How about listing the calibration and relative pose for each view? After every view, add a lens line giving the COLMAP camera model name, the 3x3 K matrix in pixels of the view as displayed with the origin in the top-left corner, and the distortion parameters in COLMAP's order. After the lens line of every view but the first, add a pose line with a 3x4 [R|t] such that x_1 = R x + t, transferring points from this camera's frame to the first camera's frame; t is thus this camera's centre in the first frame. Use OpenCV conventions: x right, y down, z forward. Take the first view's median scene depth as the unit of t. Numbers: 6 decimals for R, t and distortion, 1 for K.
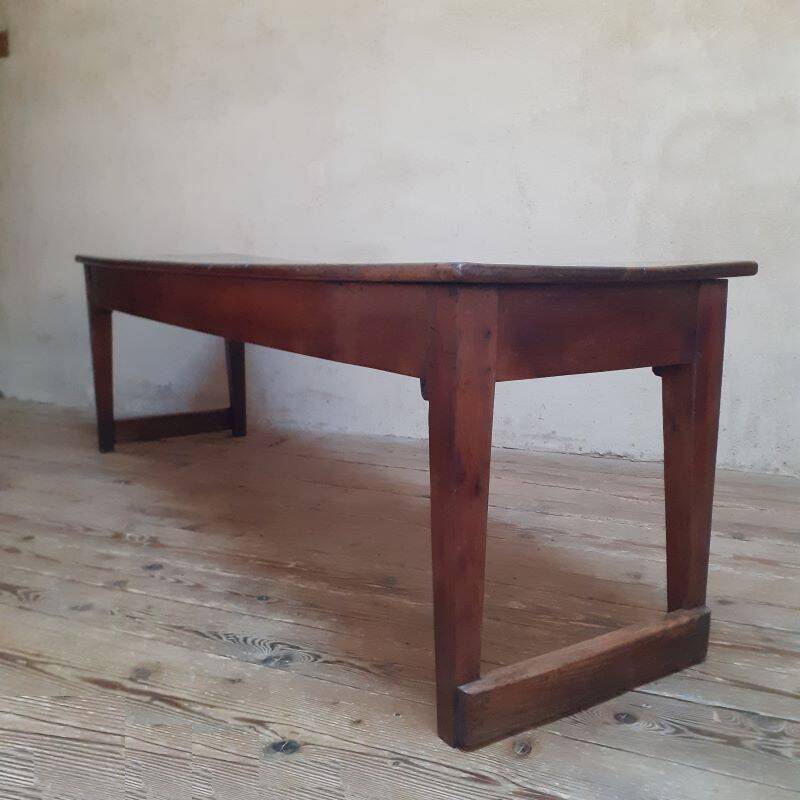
lens RADIAL K [[862.8, 0, 407.8], [0, 862.8, 386.3], [0, 0, 1]] dist [0.128761, -0.283268]
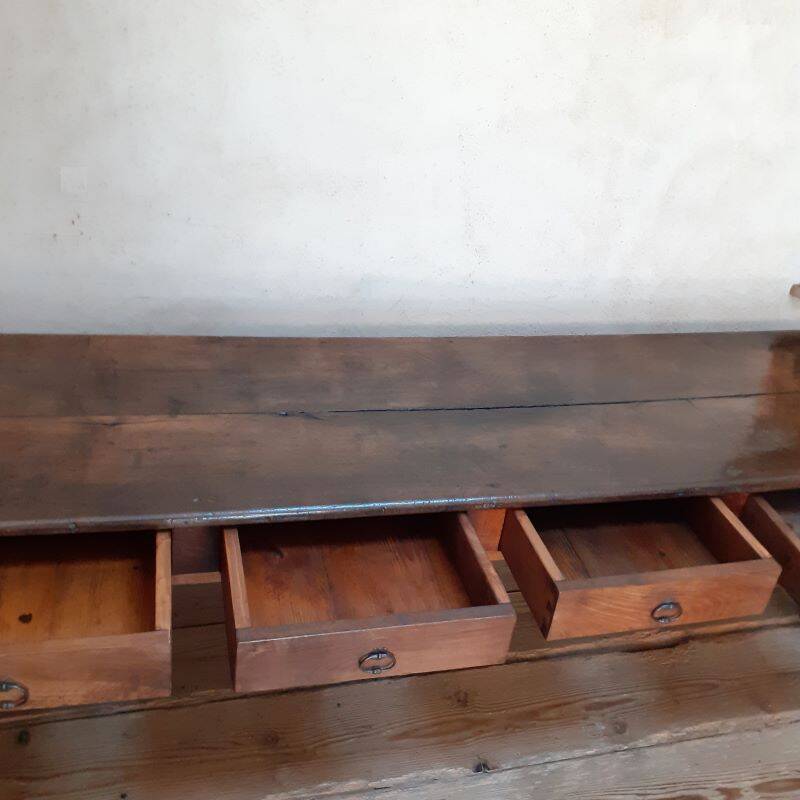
lens RADIAL K [[864.7, 0, 408.5], [0, 864.7, 401.5], [0, 0, 1]] dist [0.003621, 0.000892]
pose [[0.764741, -0.249062, 0.594256, -0.608194], [-0.023313, 0.910974, 0.411805, -0.721511], [-0.643916, -0.328778, 0.690852, 1.089820]]
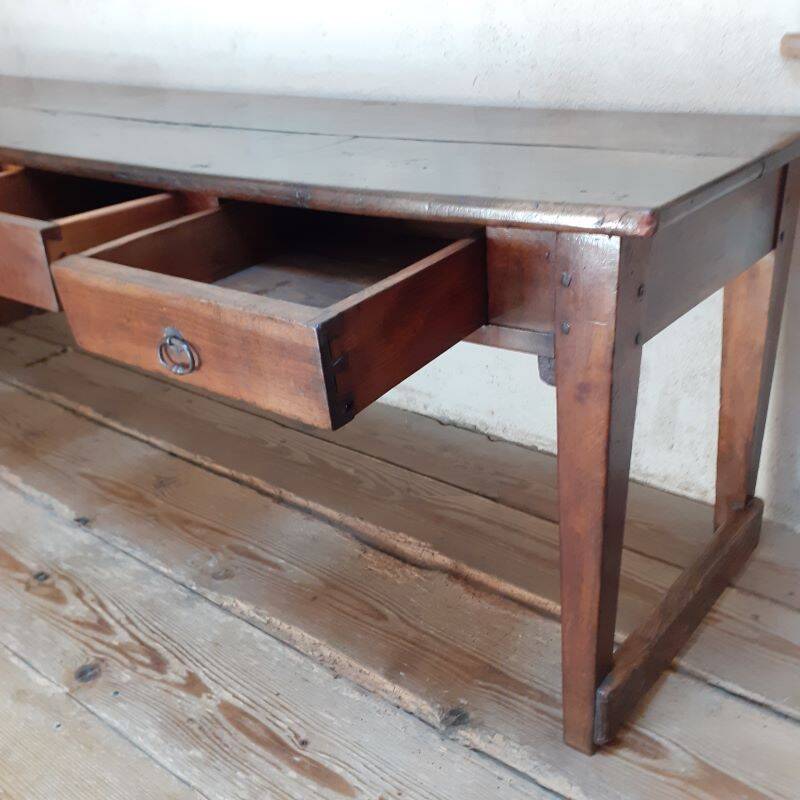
lens RADIAL K [[860.3, 0, 410.2], [0, 860.3, 404.0], [0, 0, 1]] dist [0.150783, -0.386533]
pose [[0.968746, 0.059463, -0.240823, 0.679345], [0.016627, 0.953093, 0.302220, -0.240939], [0.247497, -0.296779, 0.922316, 0.829821]]
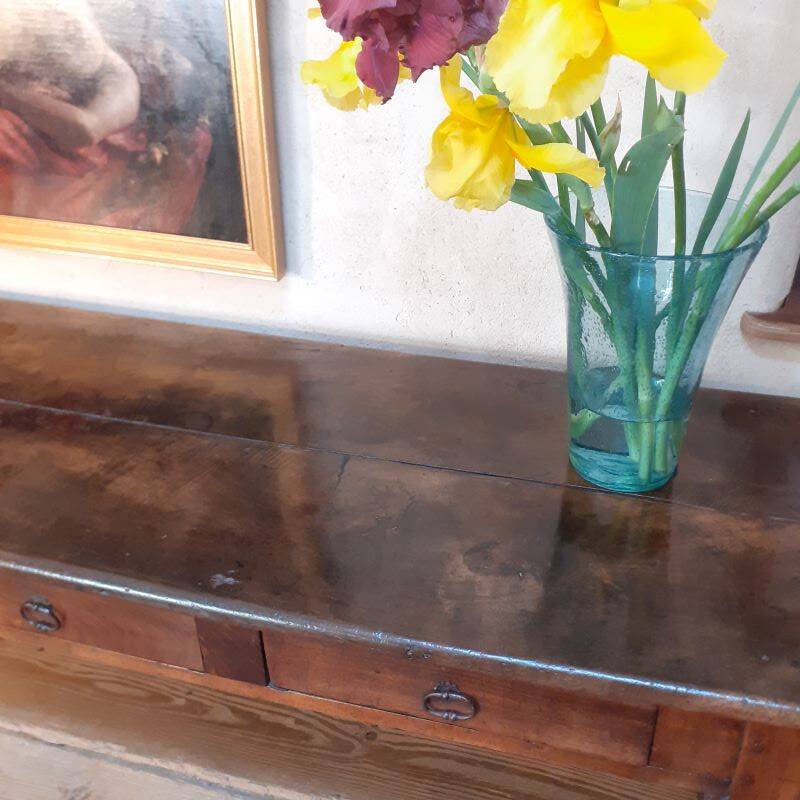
lens RADIAL K [[864.7, 0, 408.8], [0, 864.7, 400.2], [0, 0, 1]] dist [0.115034, -0.245627]
pose [[0.988104, -0.082771, 0.129615, 0.369805], [0.027248, 0.923701, 0.382144, -0.561430], [-0.151356, -0.374066, 0.914968, 1.005589]]
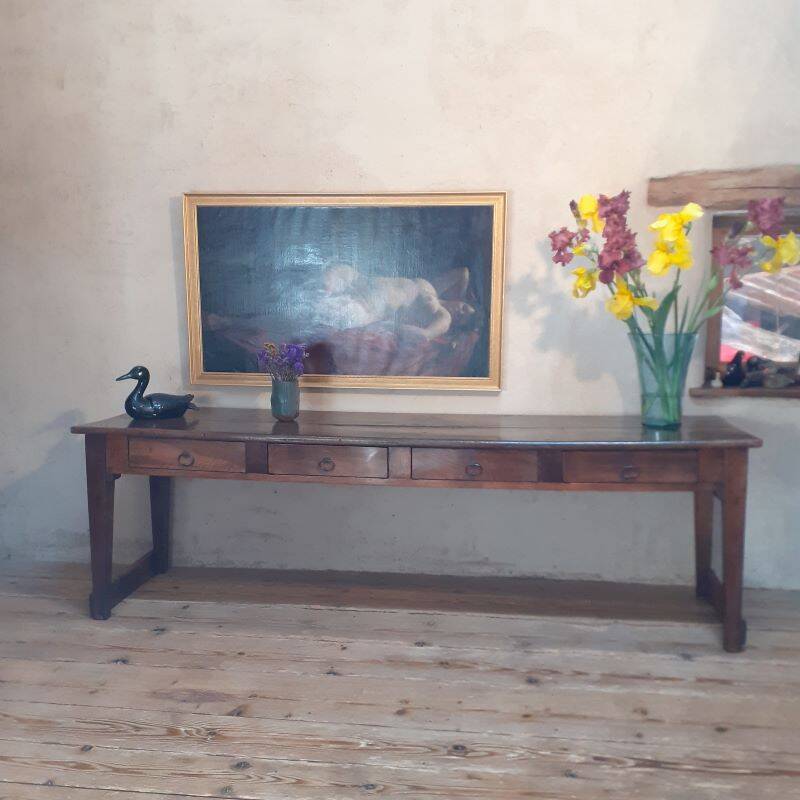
lens RADIAL K [[862.8, 0, 407.8], [0, 862.8, 386.3], [0, 0, 1]] dist [0.128761, -0.283268]
pose [[0.957251, -0.036878, 0.286896, -0.504082], [0.050321, 0.997947, -0.039622, -0.269005], [-0.284846, 0.052366, 0.957142, -0.148799]]
